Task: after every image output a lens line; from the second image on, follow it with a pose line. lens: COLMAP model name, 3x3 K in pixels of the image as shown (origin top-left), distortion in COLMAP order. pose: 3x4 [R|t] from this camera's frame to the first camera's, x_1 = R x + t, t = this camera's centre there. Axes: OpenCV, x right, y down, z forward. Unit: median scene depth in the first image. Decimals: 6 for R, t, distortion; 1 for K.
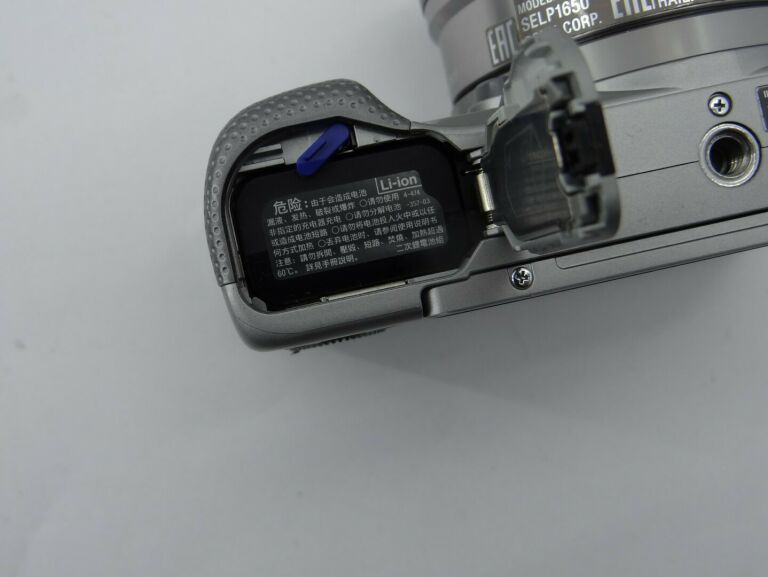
lens RADIAL K [[845.1, 0, 384.0], [0, 845.1, 288.5], [0, 0, 1]] dist [-0.008173, -0.010689]
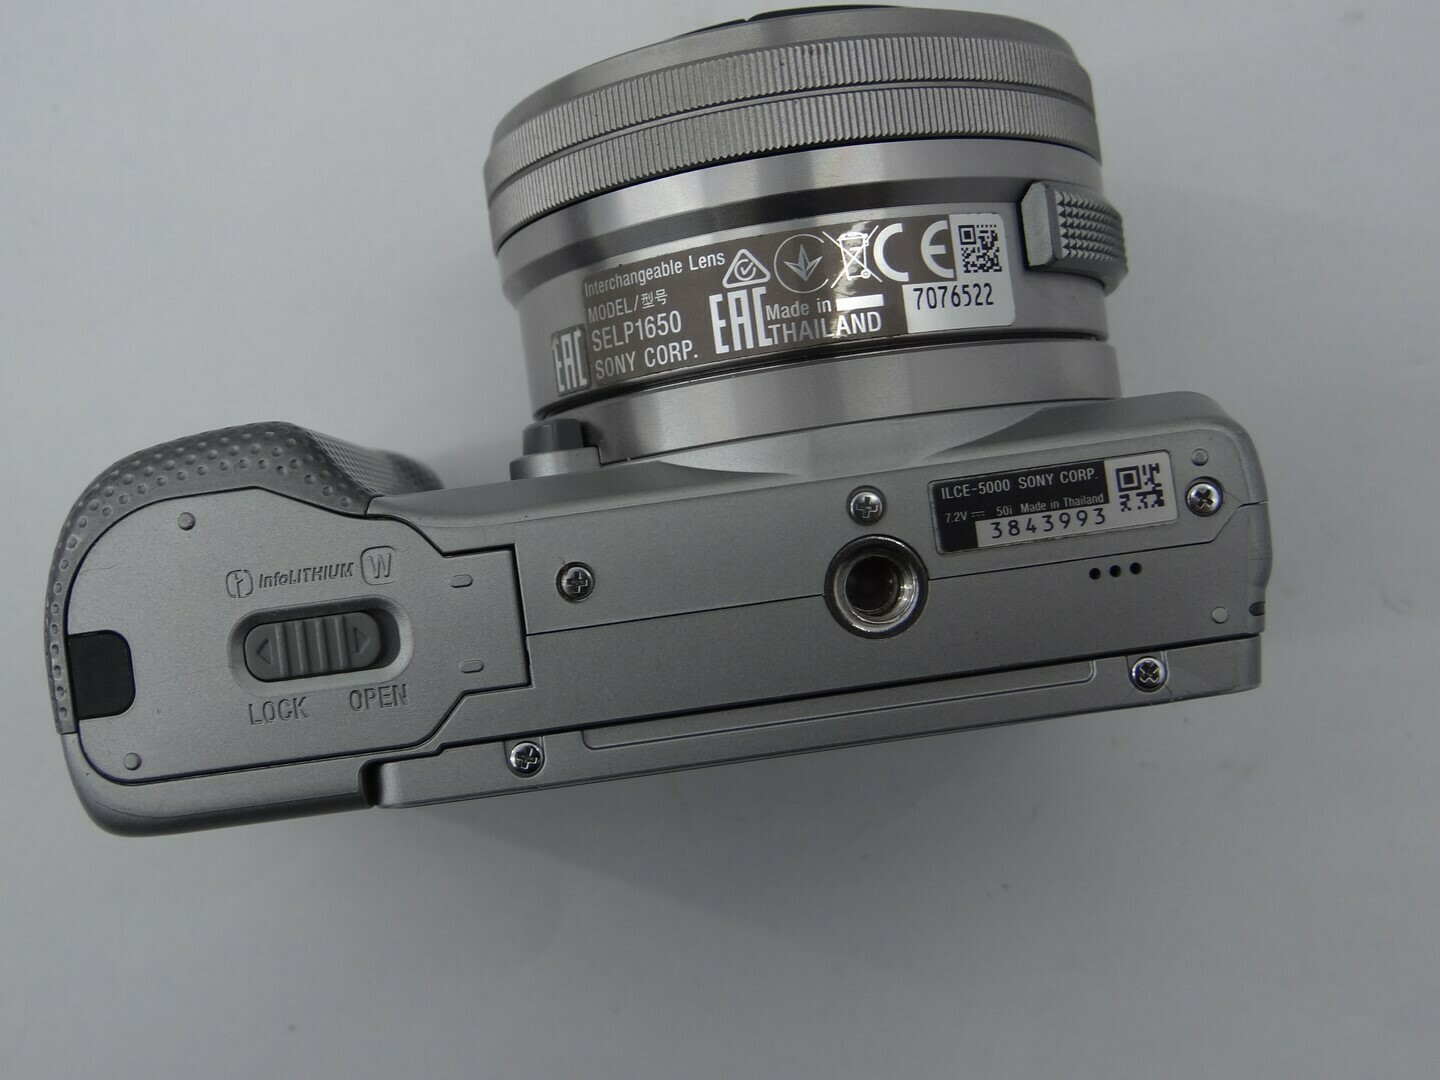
lens RADIAL K [[1584.6, 0, 720.0], [0, 1584.6, 540.0], [0, 0, 1]] dist [-0.008173, -0.010689]
pose [[0.995181, 0.076862, -0.060888, 0.355028], [-0.076622, 0.997041, 0.006261, -0.188066], [0.061190, -0.001566, 0.998125, -0.169253]]
